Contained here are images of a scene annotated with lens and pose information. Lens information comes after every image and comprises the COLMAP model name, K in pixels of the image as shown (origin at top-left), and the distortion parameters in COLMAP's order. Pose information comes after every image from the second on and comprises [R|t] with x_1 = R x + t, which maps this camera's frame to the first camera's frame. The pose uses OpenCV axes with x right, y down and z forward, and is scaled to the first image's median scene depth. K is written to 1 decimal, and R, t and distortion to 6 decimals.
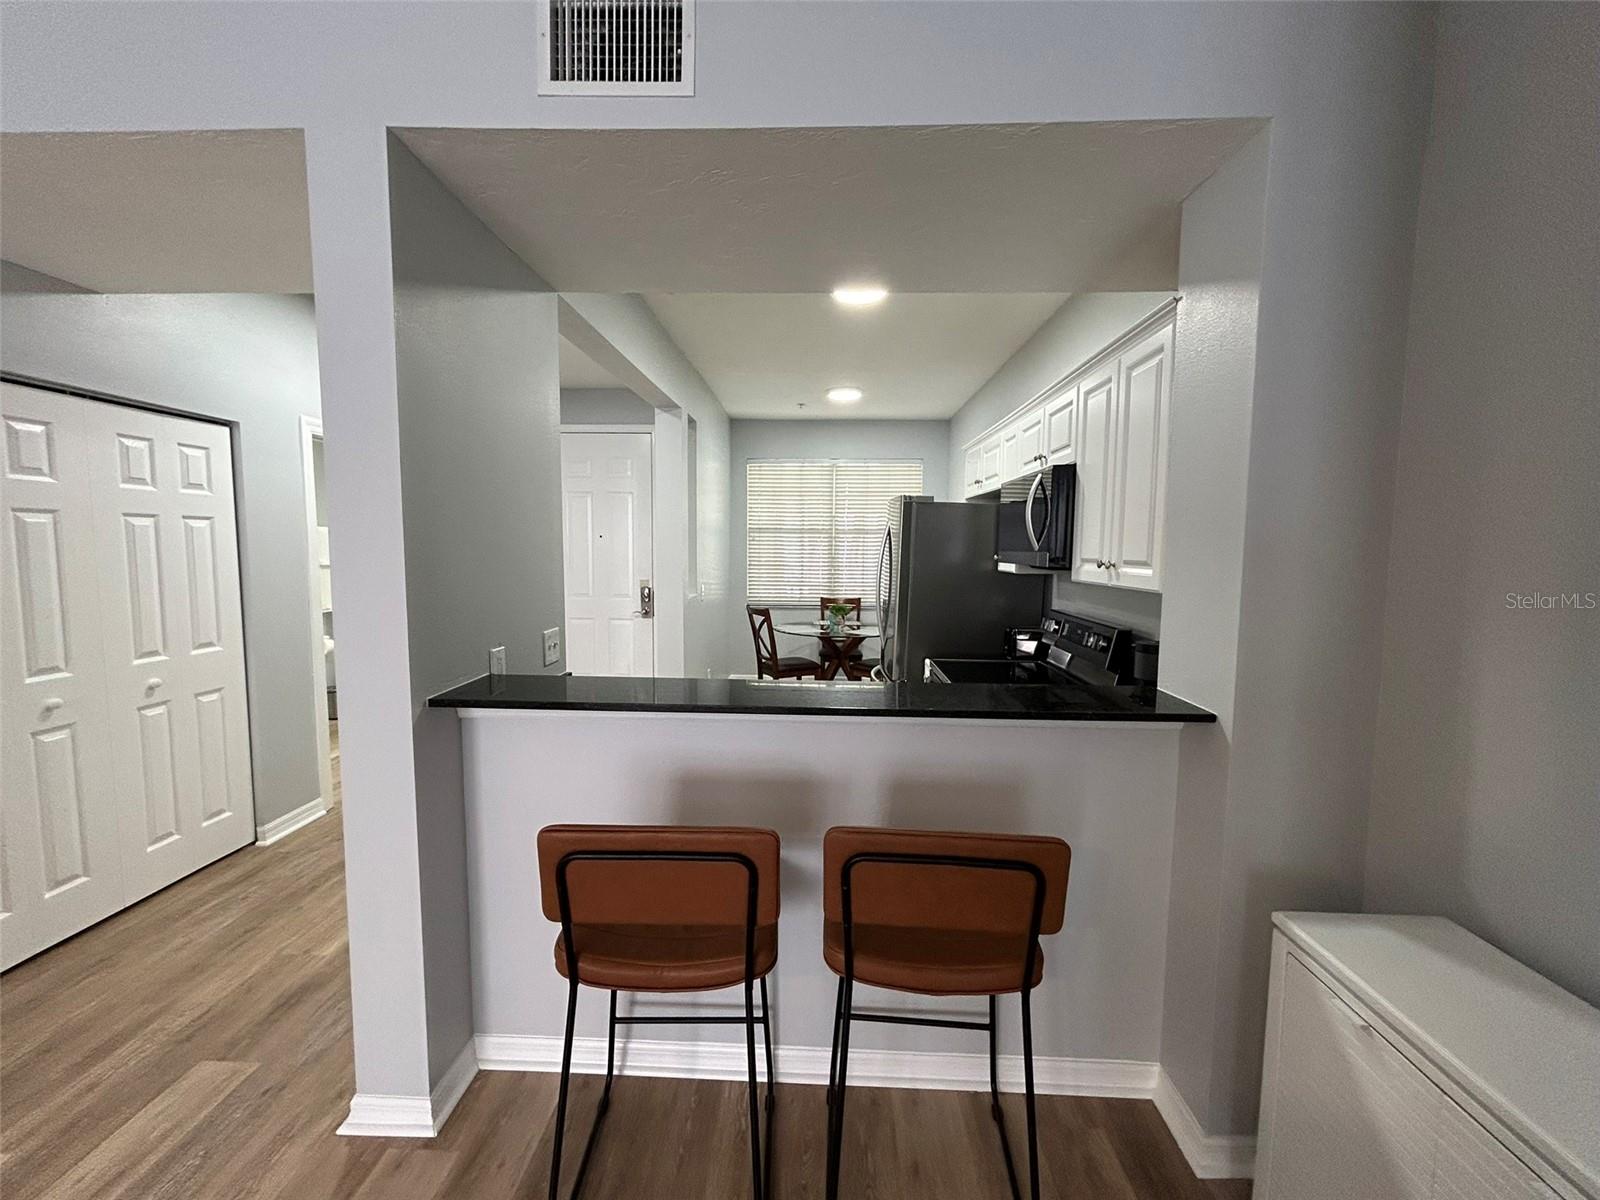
lens RADIAL K [[646.9, 0, 795.9], [0, 646.9, 600.4], [0, 0, 1]] dist [0.000212, 0.000131]
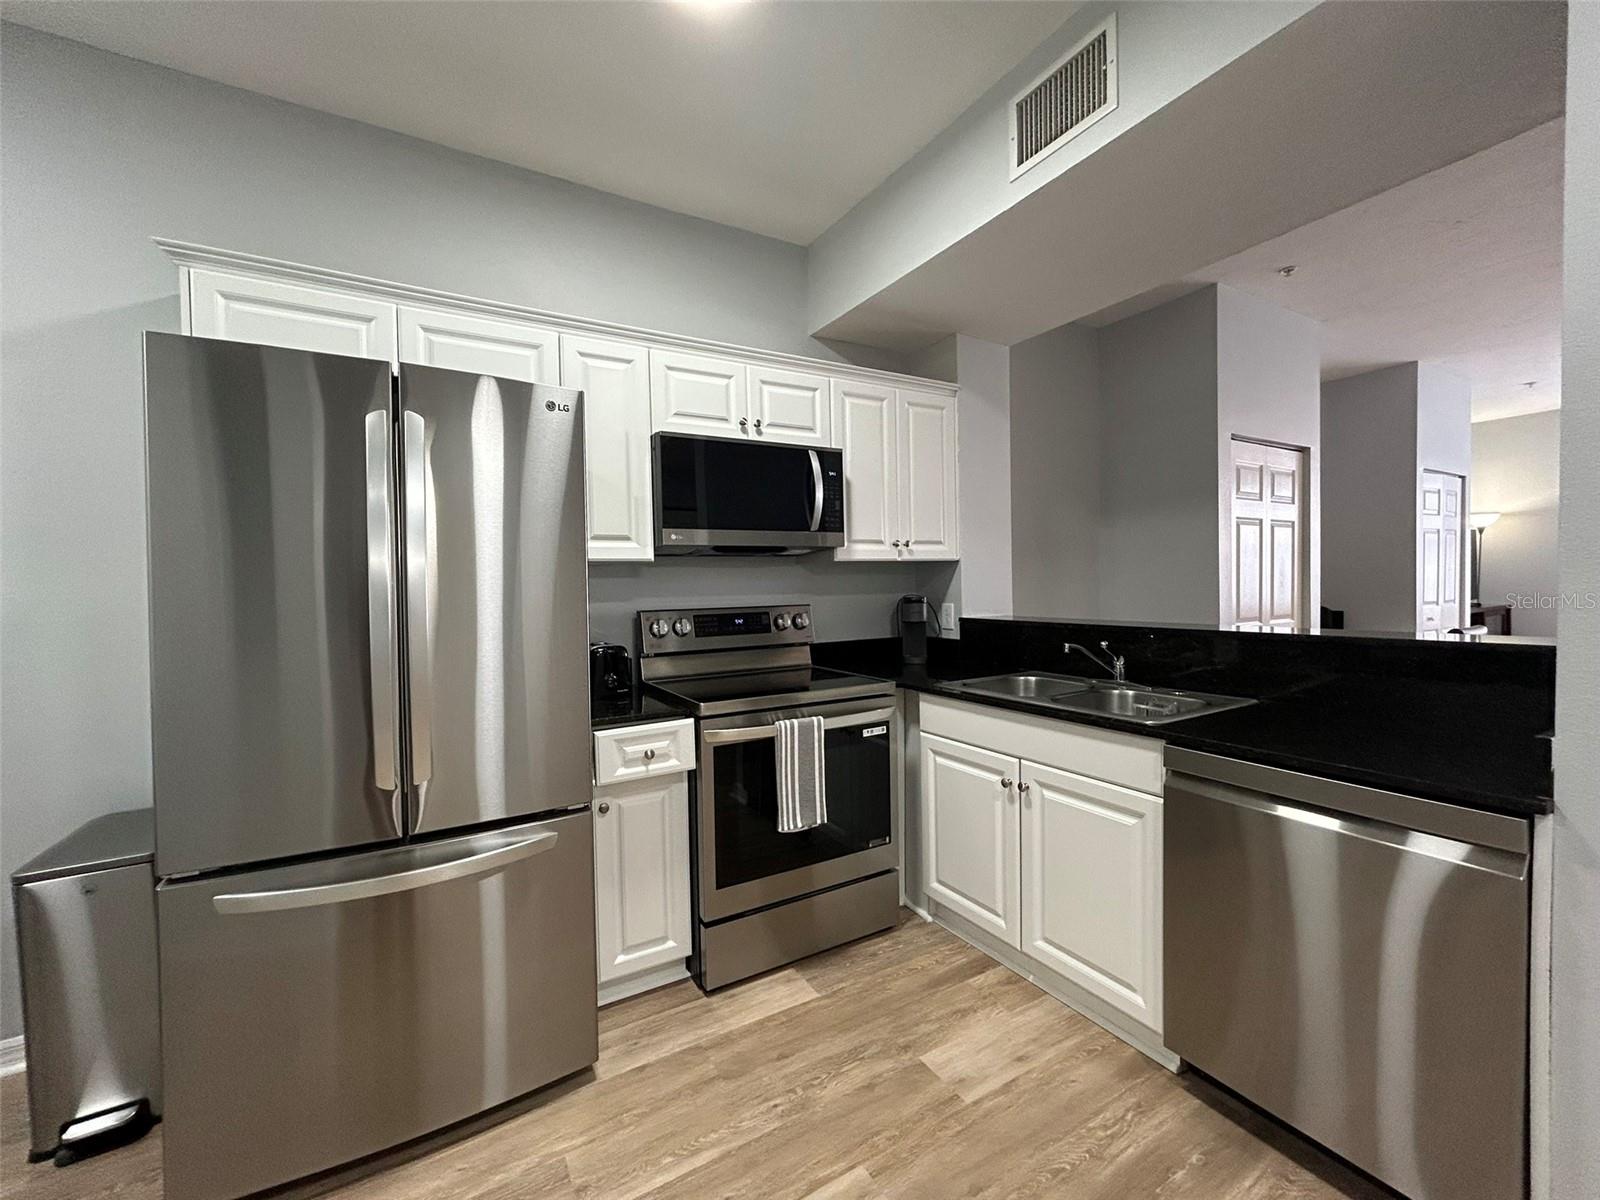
lens RADIAL K [[646.9, 0, 795.9], [0, 646.9, 600.4], [0, 0, 1]] dist [0.000212, 0.000131]
pose [[-0.538133, -0.020900, 0.842601, -0.321826], [0.086952, 0.992982, 0.080163, -0.040924], [-0.838363, 0.116404, -0.532539, 1.179590]]
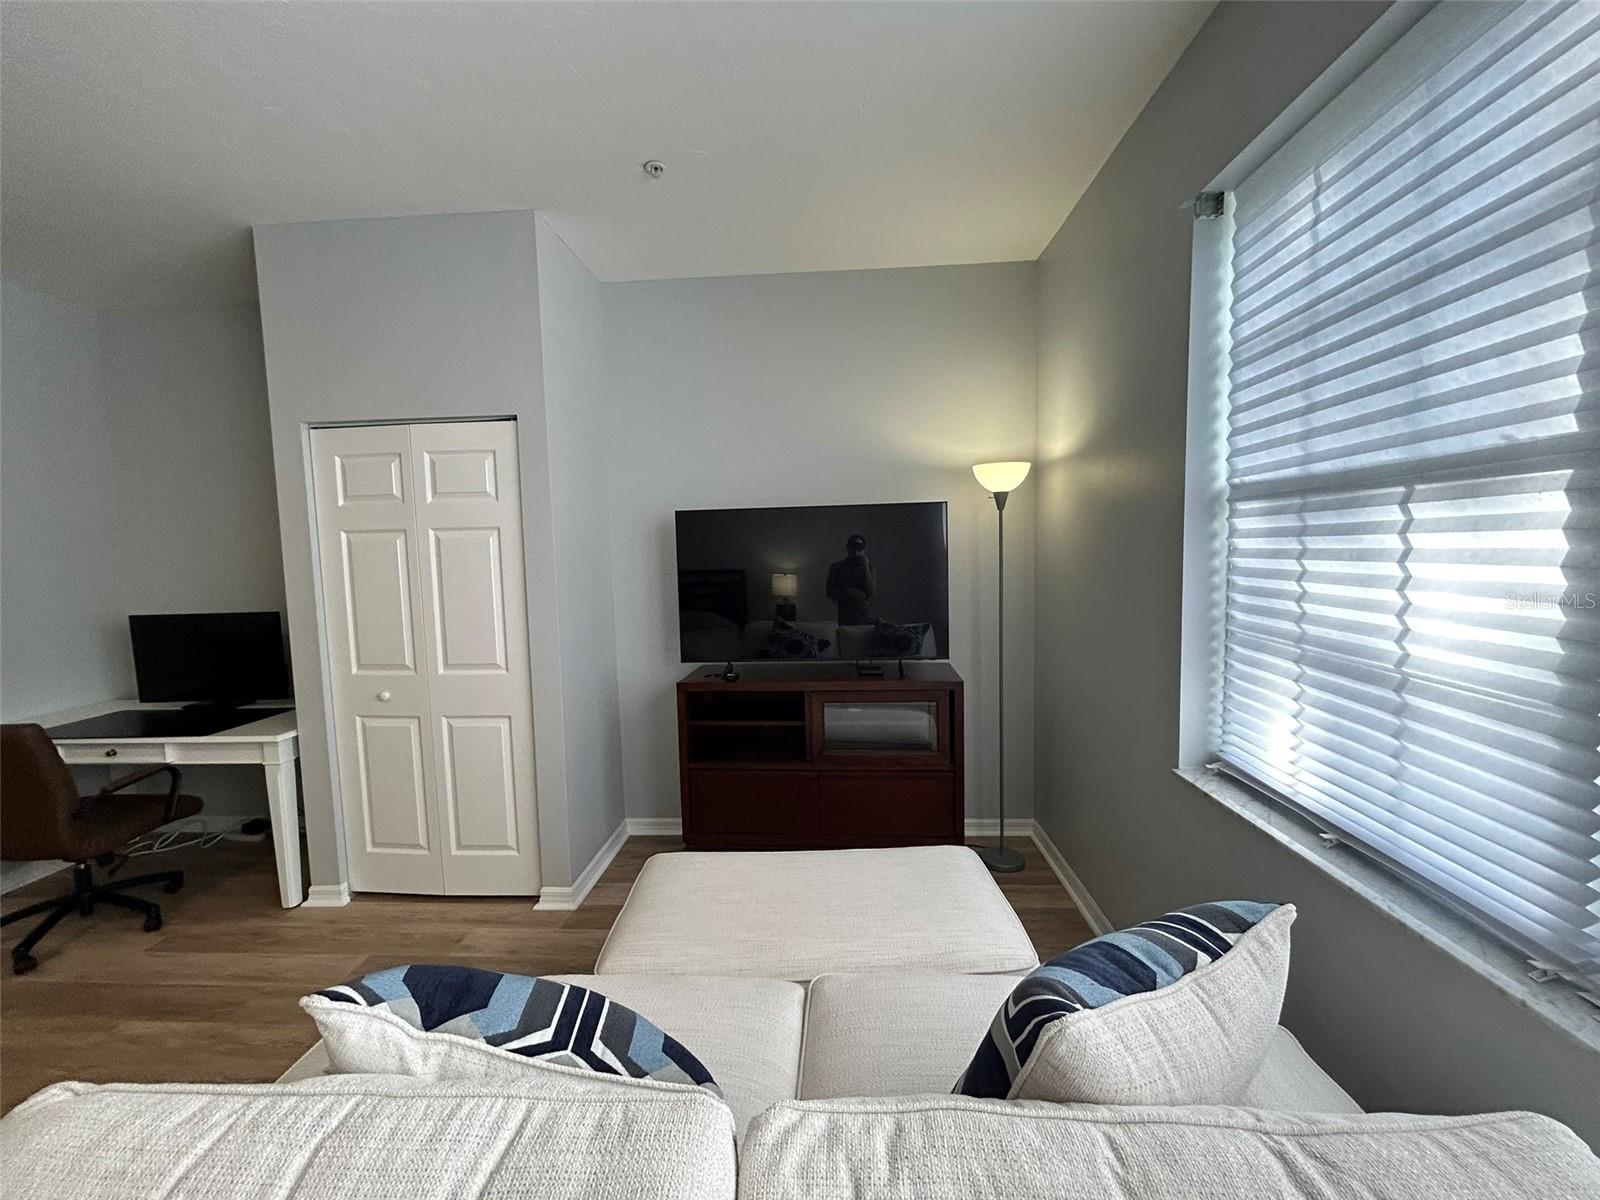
lens RADIAL K [[646.9, 0, 795.9], [0, 646.9, 600.4], [0, 0, 1]] dist [0.000212, 0.000131]
pose [[0.019812, -0.090514, 0.995698, -0.632994], [0.107370, 0.990327, 0.087889, 0.108465], [-0.994022, 0.105167, 0.029339, -1.314069]]
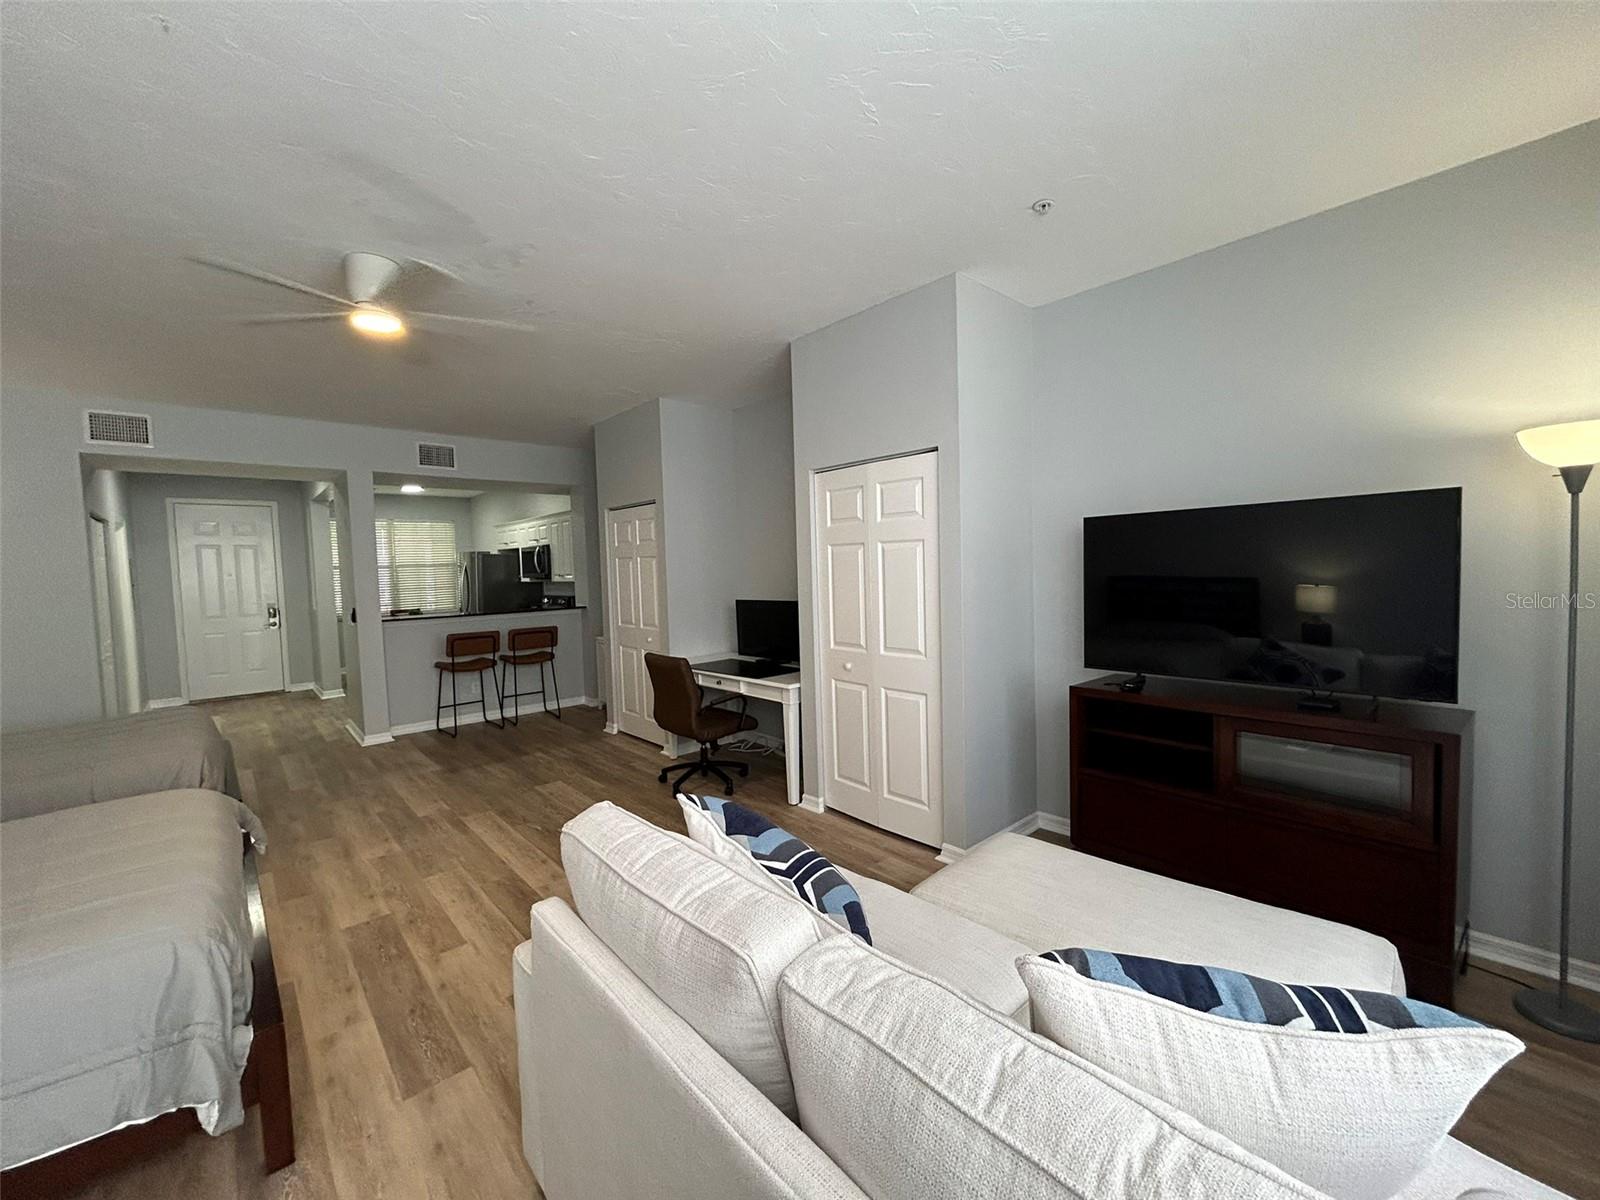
lens RADIAL K [[646.9, 0, 795.9], [0, 646.9, 600.4], [0, 0, 1]] dist [0.000212, 0.000131]
pose [[0.715272, -0.067372, 0.695591, -0.661933], [0.093854, 0.995586, -0.000082, 0.123350], [-0.692515, 0.065343, 0.718438, -1.492534]]
